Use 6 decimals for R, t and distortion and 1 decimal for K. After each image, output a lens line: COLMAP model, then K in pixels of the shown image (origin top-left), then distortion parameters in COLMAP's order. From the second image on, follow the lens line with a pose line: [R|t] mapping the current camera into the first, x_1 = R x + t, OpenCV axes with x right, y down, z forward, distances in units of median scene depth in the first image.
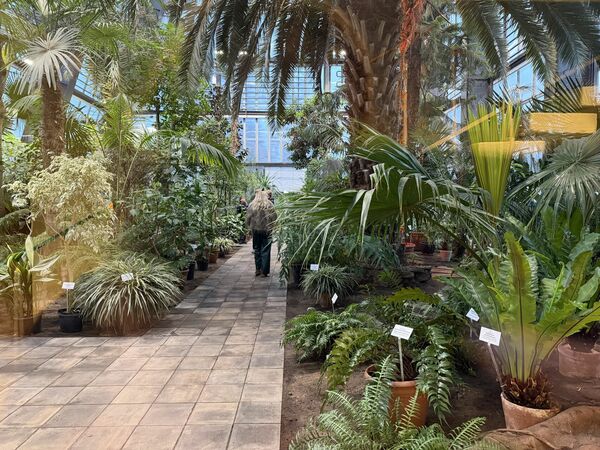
lens RADIAL K [[421.7, 0, 301.0], [0, 421.7, 225.8], [0, 0, 1]] dist [-0.003956, -0.010989]
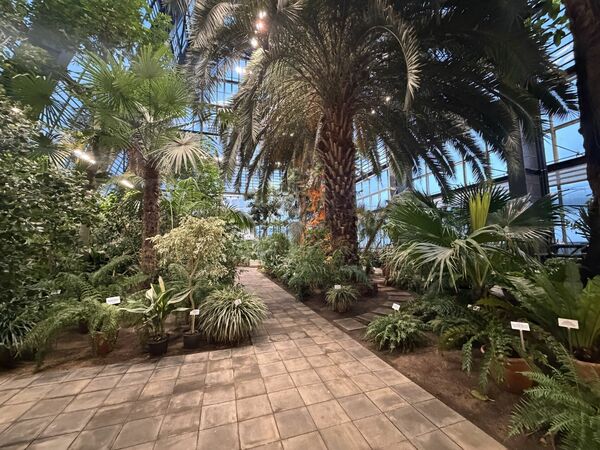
lens RADIAL K [[240.4, 0, 299.1], [0, 240.4, 223.6], [0, 0, 1]] dist [-0.003988, 0.000030]
pose [[0.963696, 0.010596, 0.266792, -0.527797], [0.027834, 0.989781, -0.139850, -0.024957], [-0.265548, 0.142199, 0.953553, 0.166810]]
